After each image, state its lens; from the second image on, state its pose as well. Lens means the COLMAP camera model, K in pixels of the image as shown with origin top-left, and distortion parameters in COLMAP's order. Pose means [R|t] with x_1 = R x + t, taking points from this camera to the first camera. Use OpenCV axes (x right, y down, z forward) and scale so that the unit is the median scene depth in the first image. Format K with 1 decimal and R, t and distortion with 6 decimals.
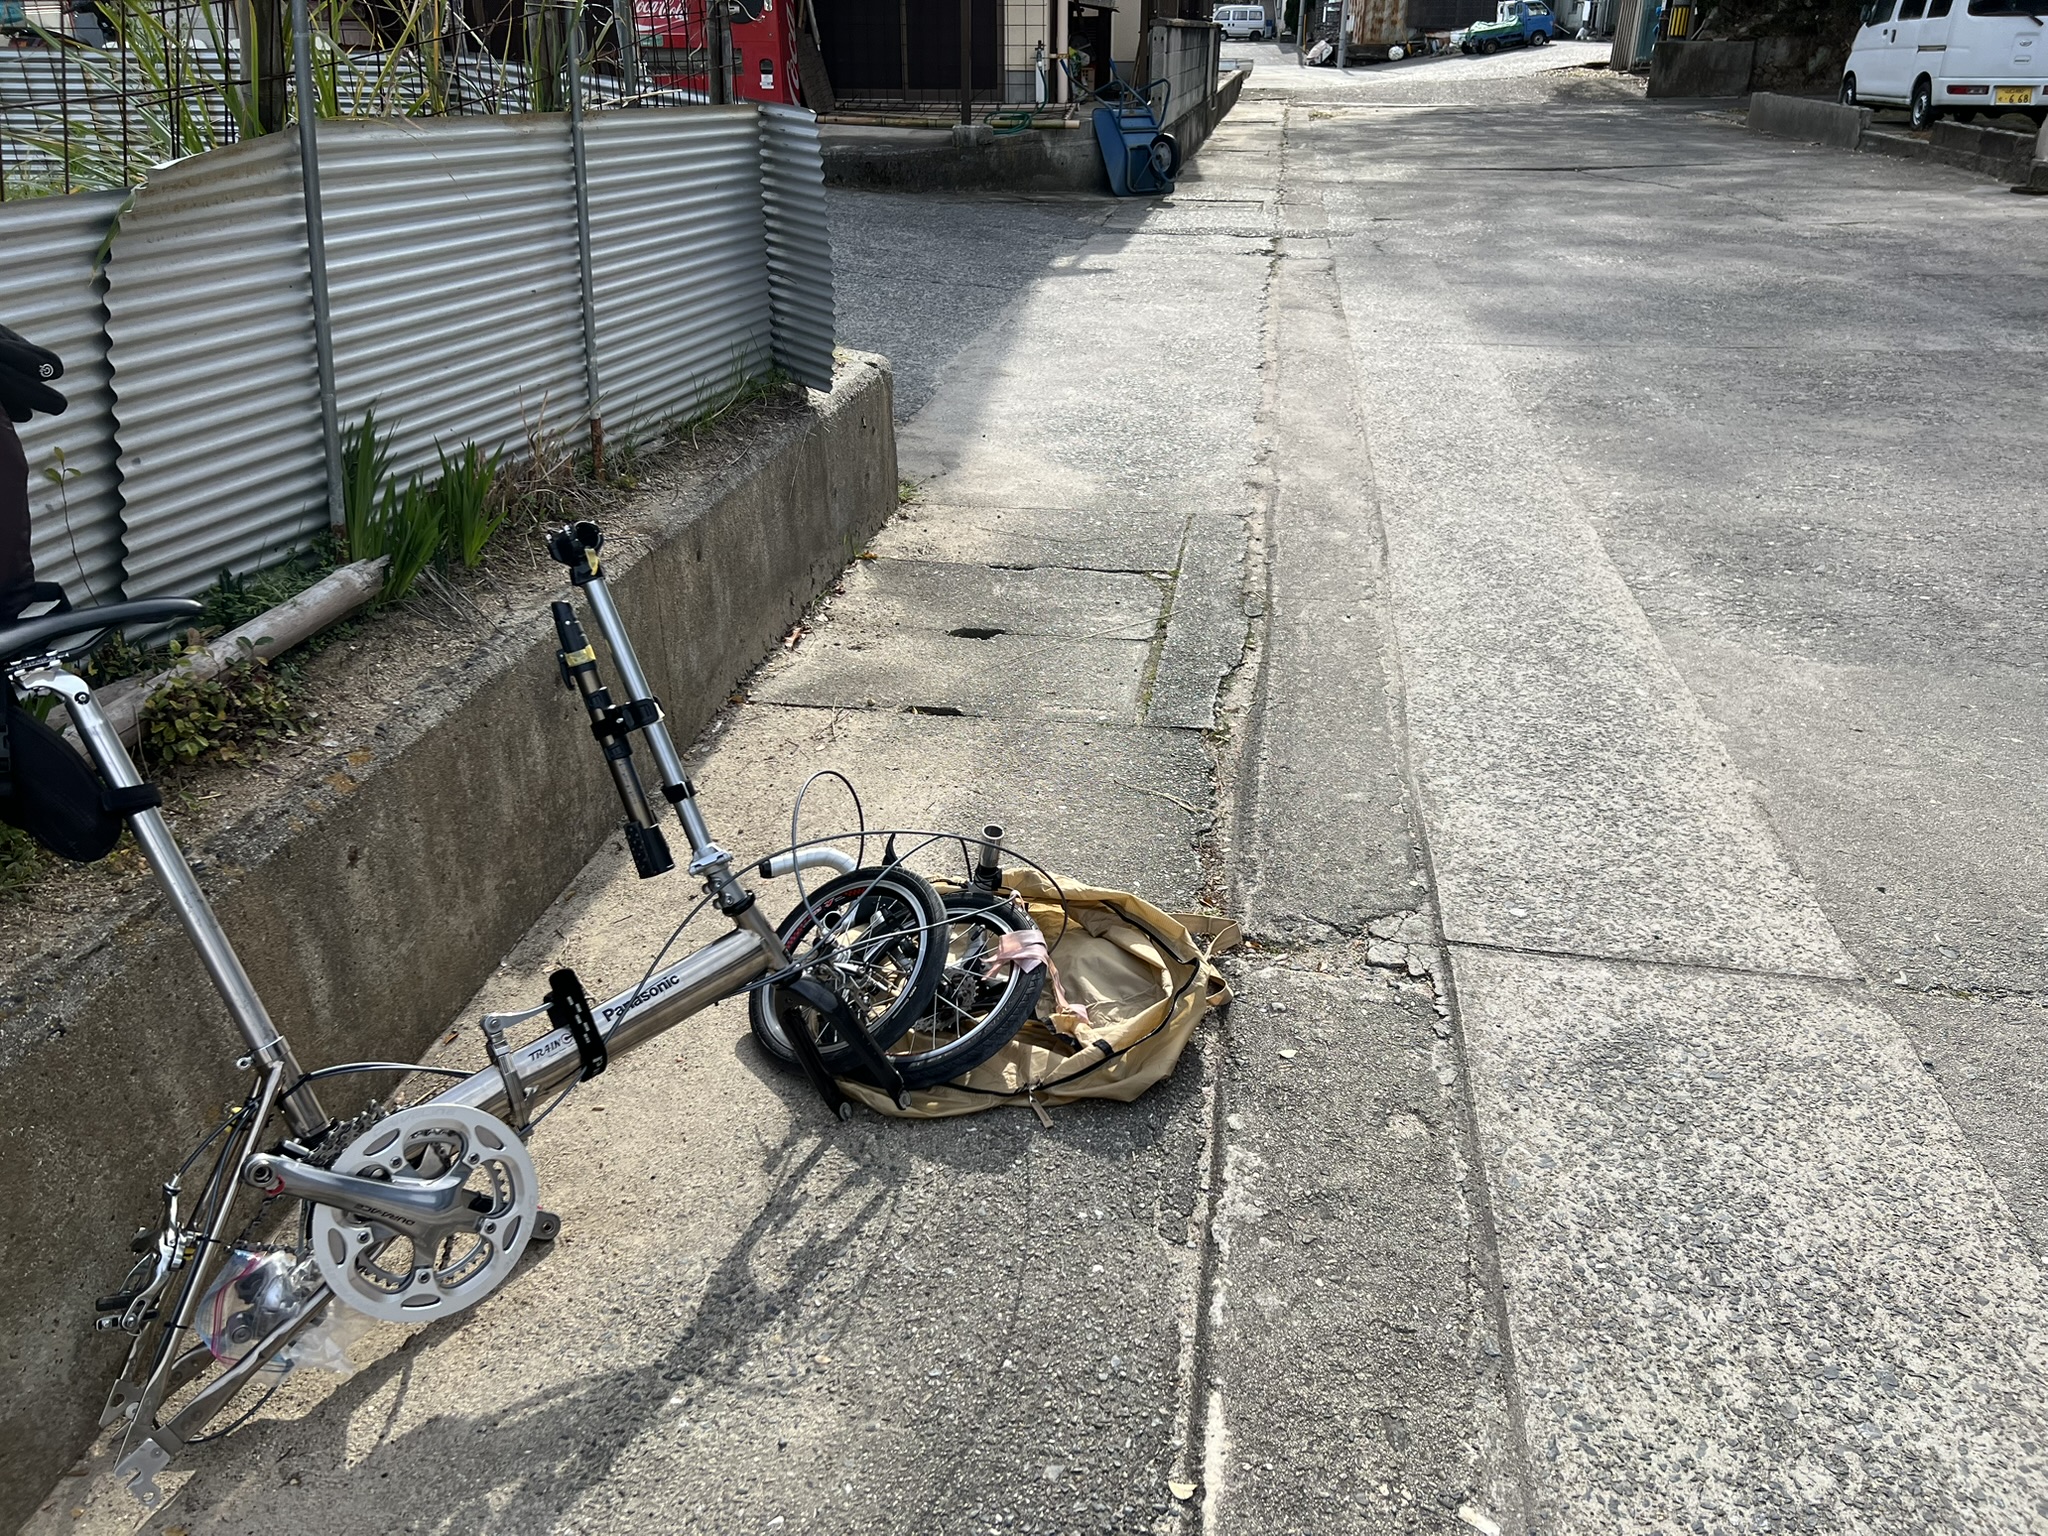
lens RADIAL K [[1556.1, 0, 1024.0], [0, 1556.1, 768.0], [0, 0, 1]] dist [0.048957, -0.060182]
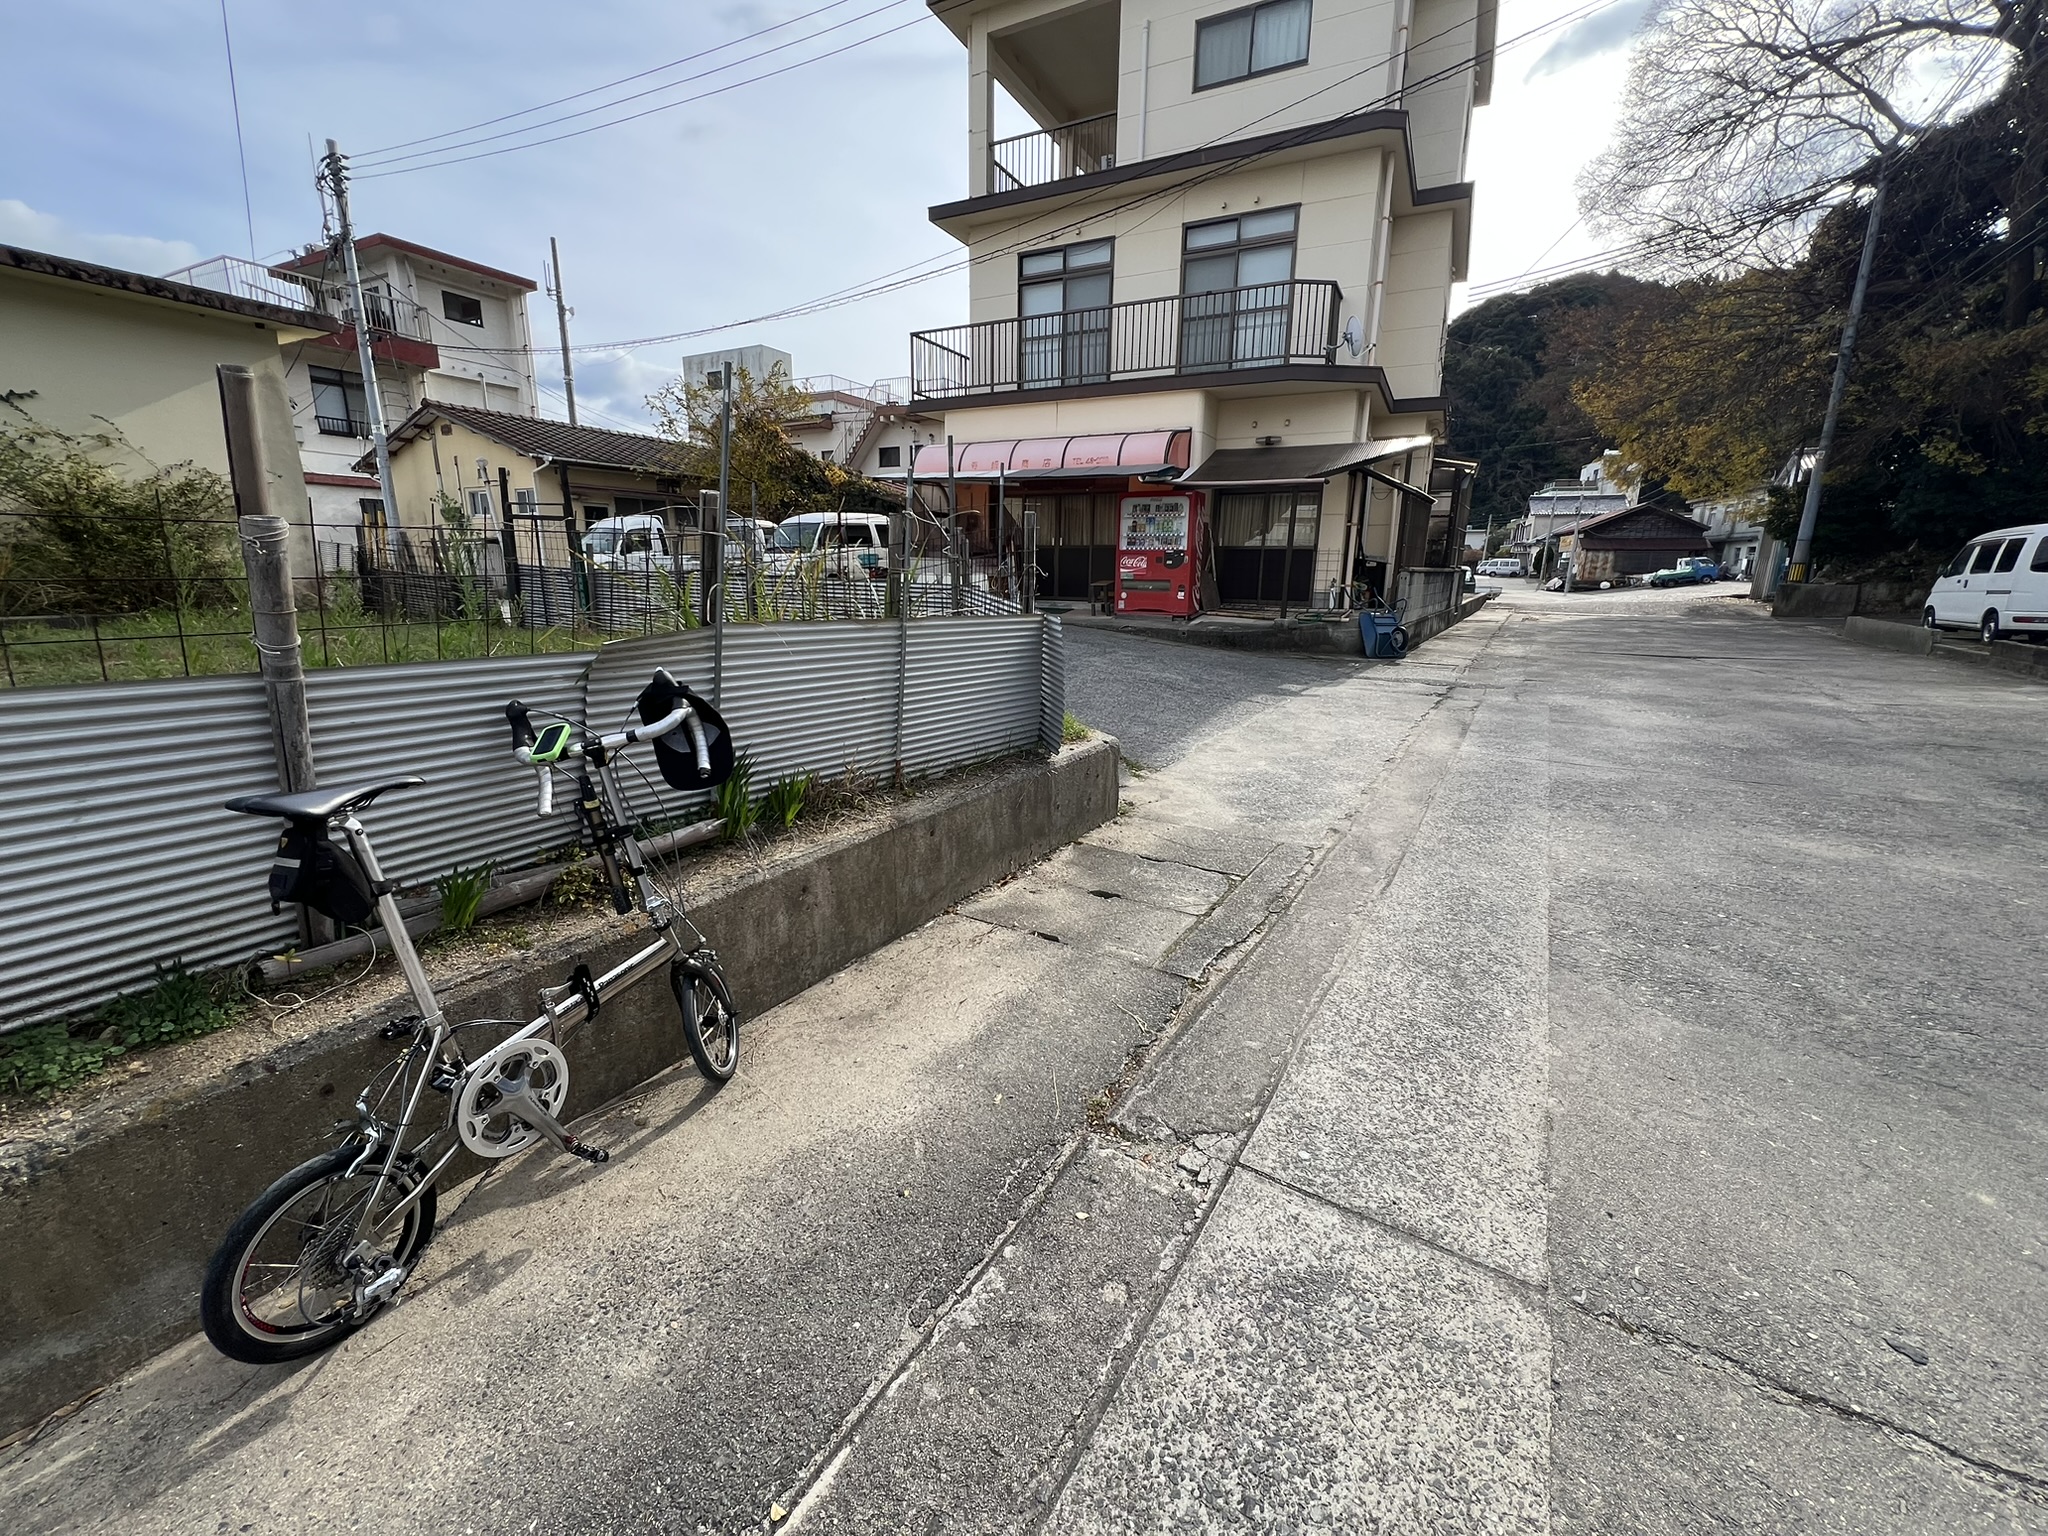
lens RADIAL K [[815.8, 0, 1024.2], [0, 815.8, 757.4], [0, 0, 1]] dist [0.003613, -0.002874]
pose [[0.917526, 0.101287, -0.384560, 0.228795], [-0.179455, 0.968418, -0.173097, -0.061215], [0.354883, 0.227832, 0.906725, 0.088925]]
